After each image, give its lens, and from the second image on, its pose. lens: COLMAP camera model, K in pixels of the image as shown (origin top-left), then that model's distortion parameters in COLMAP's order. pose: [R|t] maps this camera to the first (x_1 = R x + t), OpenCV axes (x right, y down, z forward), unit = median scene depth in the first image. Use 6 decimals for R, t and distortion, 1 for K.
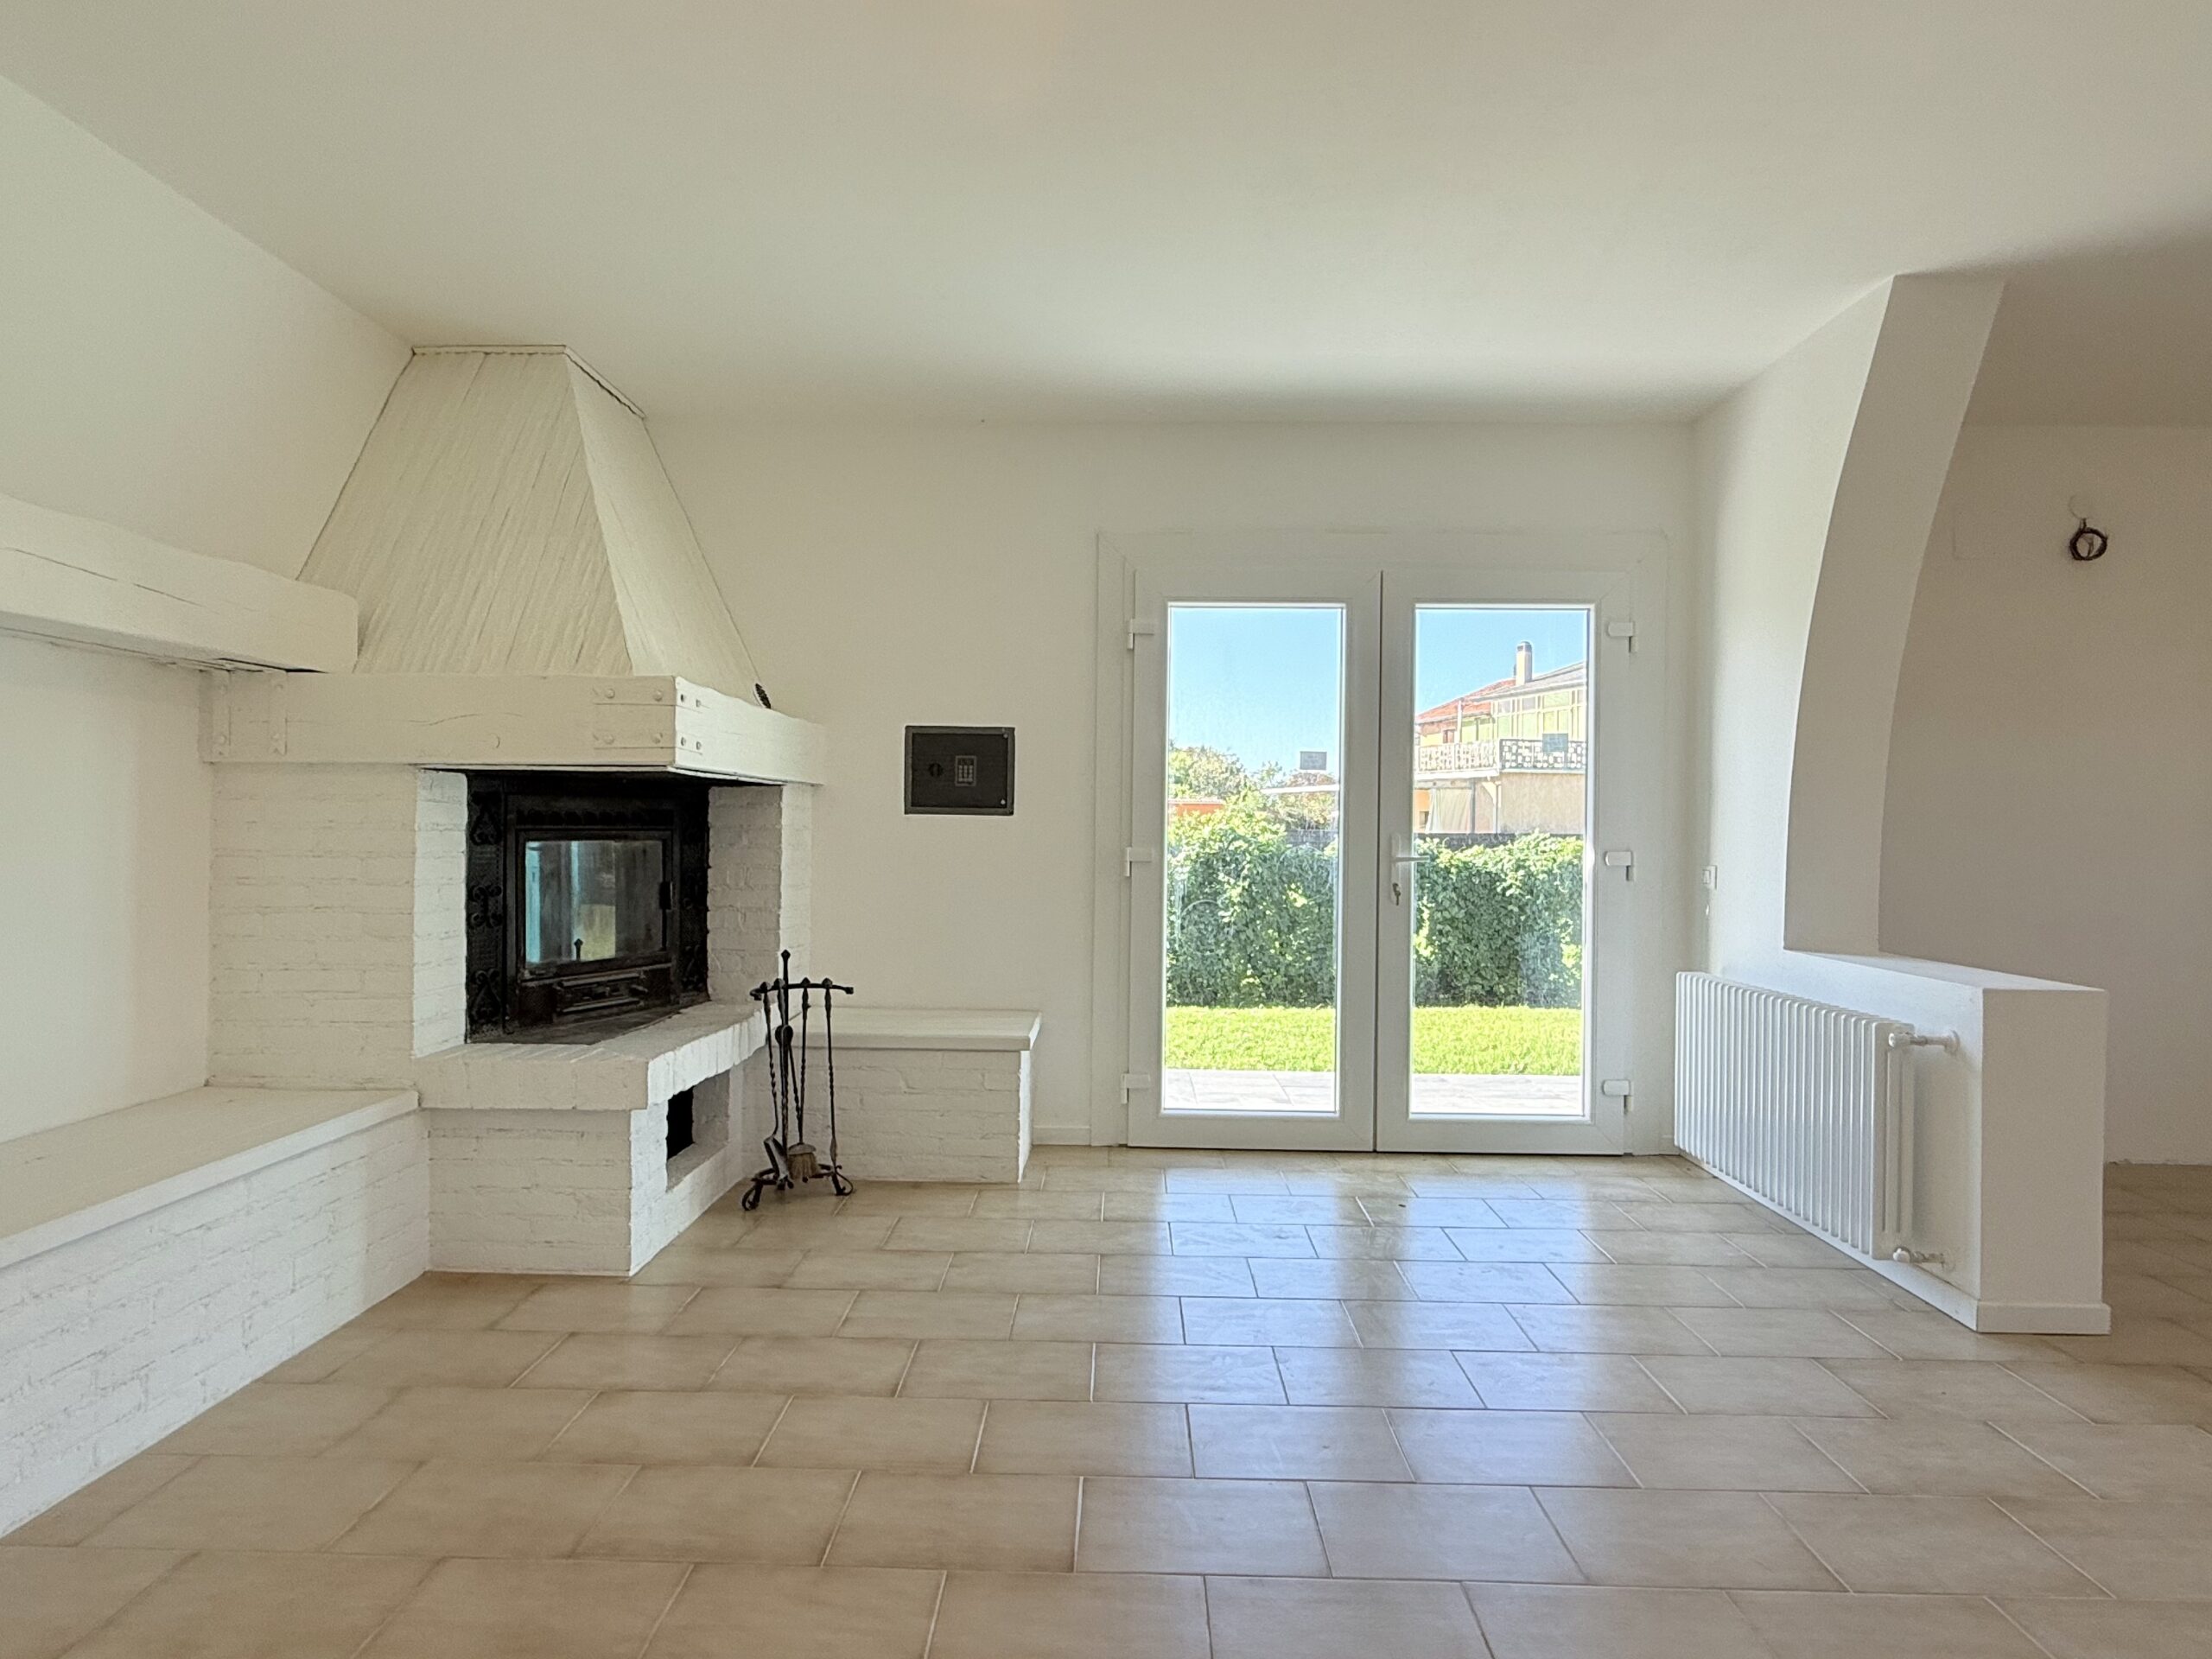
lens RADIAL K [[1287.9, 0, 1097.3], [0, 1287.9, 837.4], [0, 0, 1]] dist [-0.000893, 0.002286]
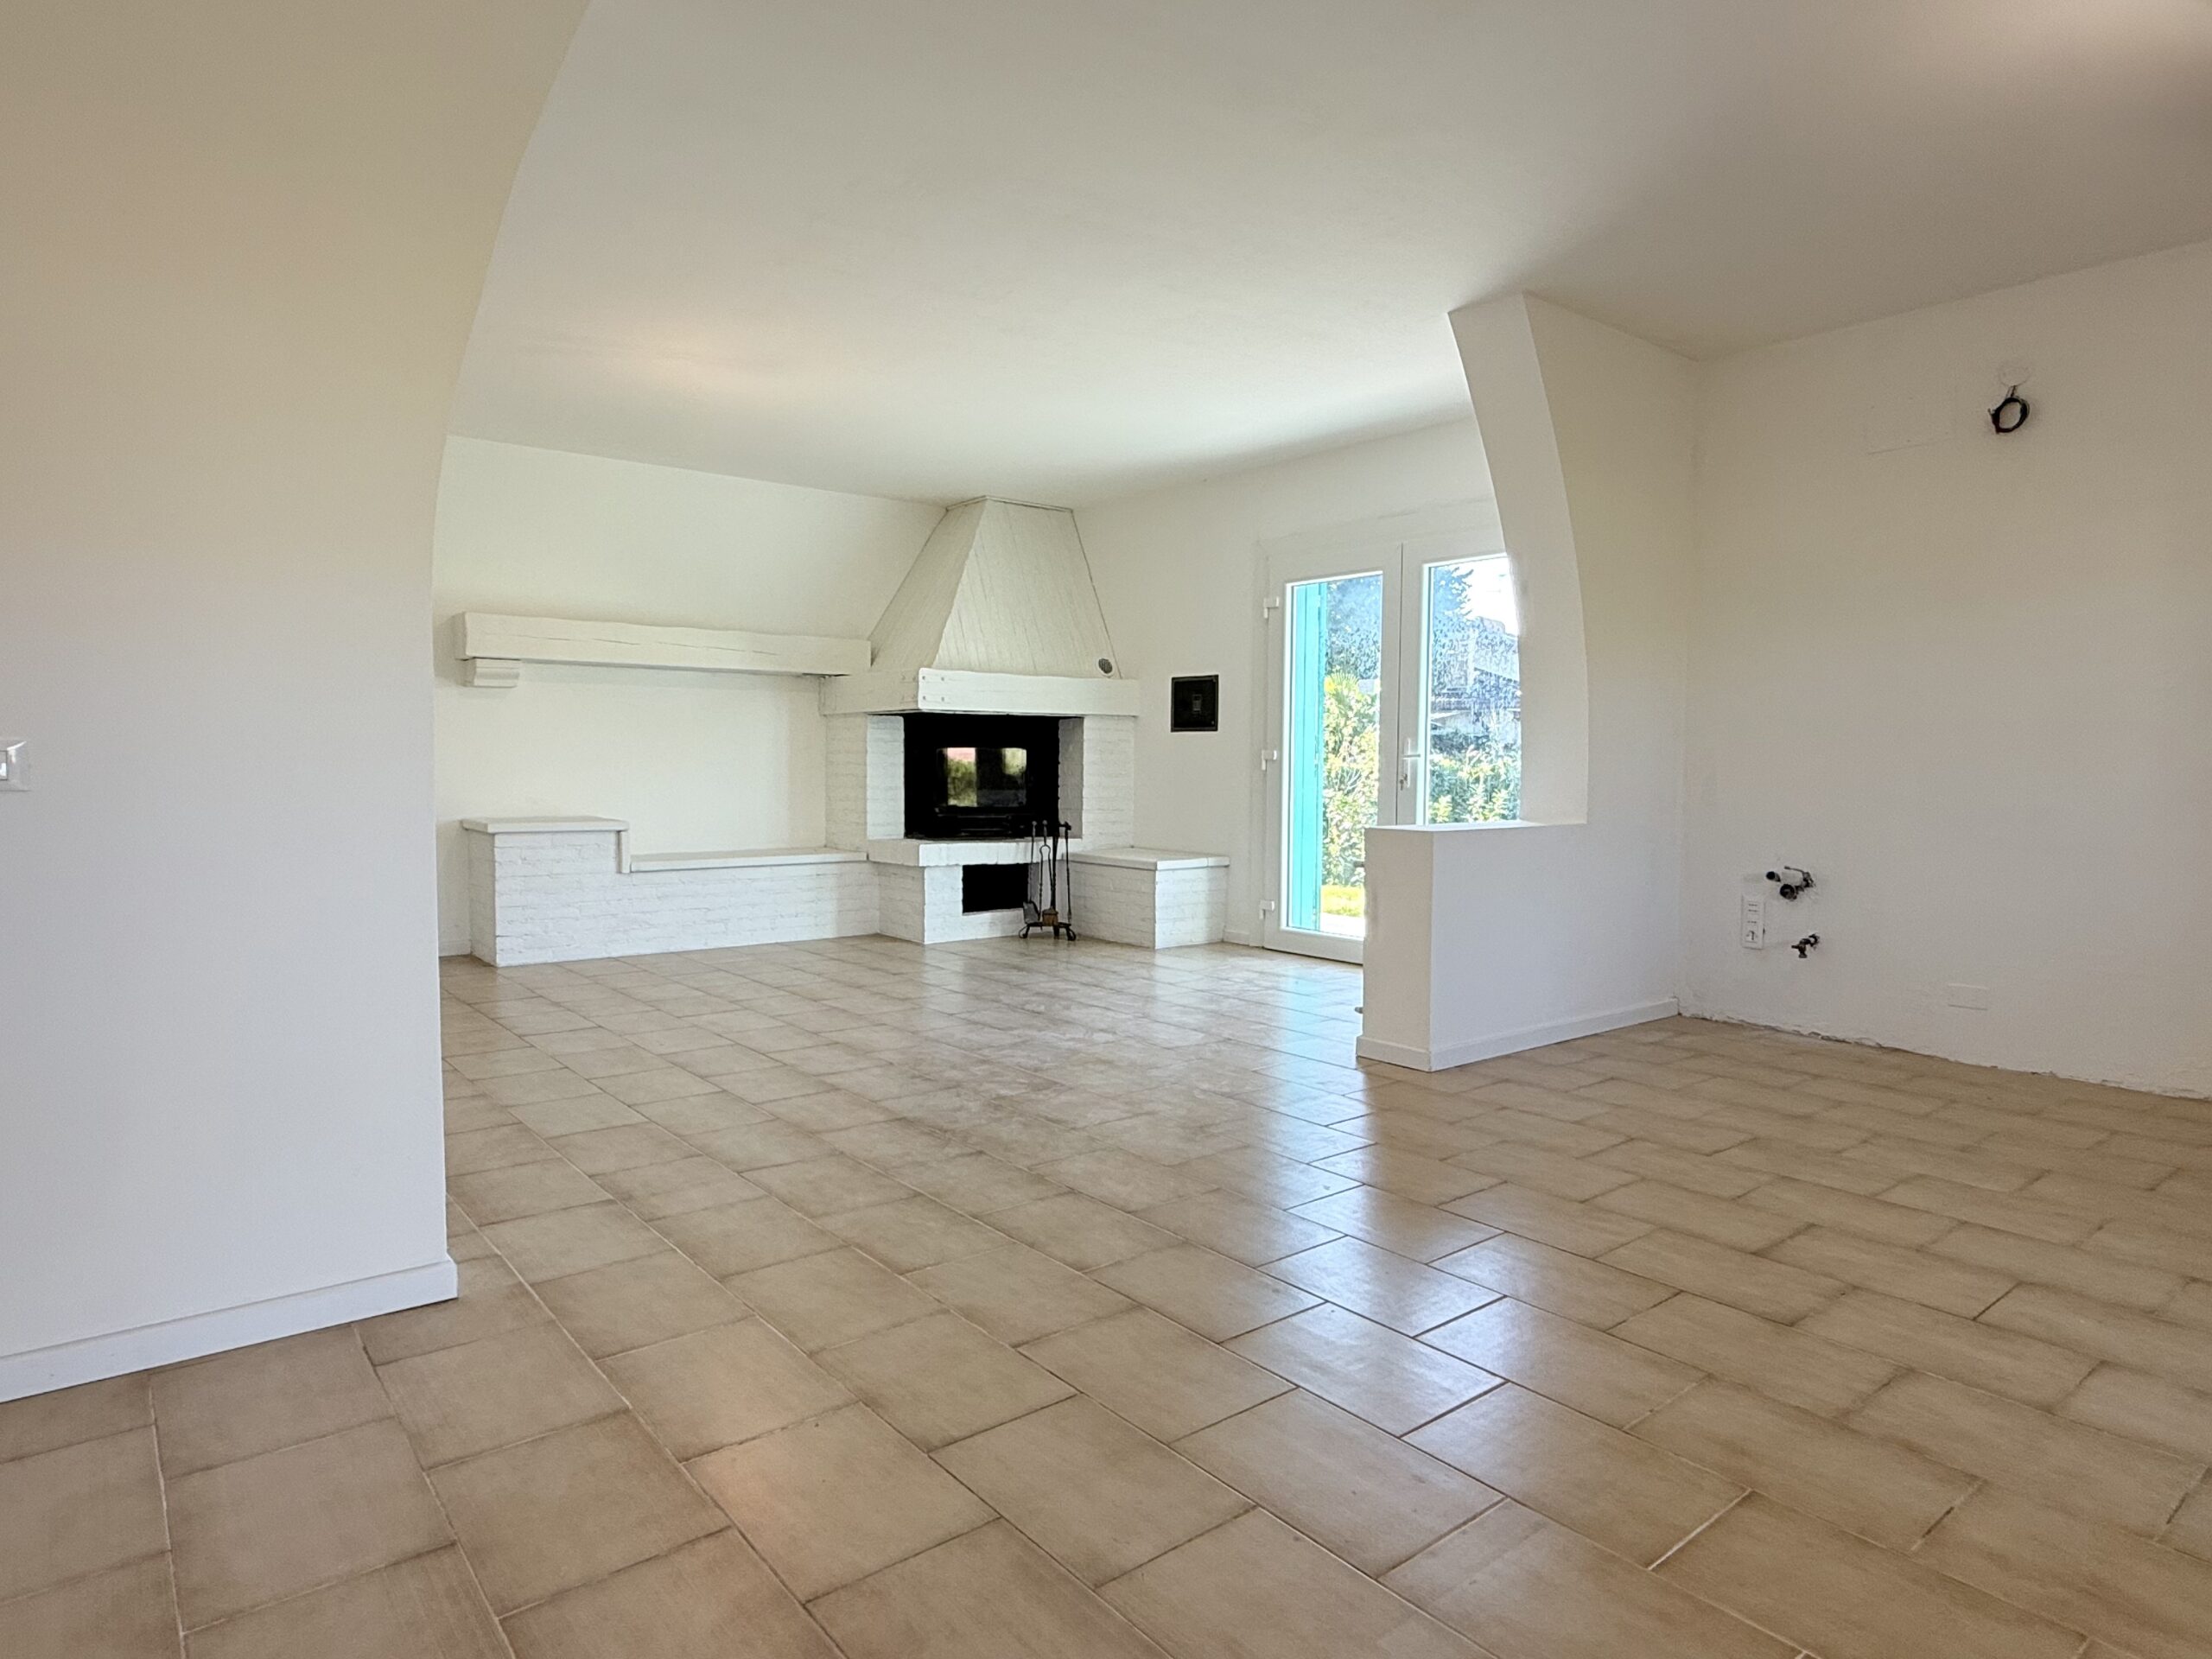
lens RADIAL K [[1287.9, 0, 1097.3], [0, 1287.9, 837.4], [0, 0, 1]] dist [-0.000893, 0.002286]
pose [[0.640031, 0.039506, -0.767333, 1.233827], [-0.003719, 0.998825, 0.048323, 0.043465], [0.768340, -0.028075, 0.639426, -0.139297]]
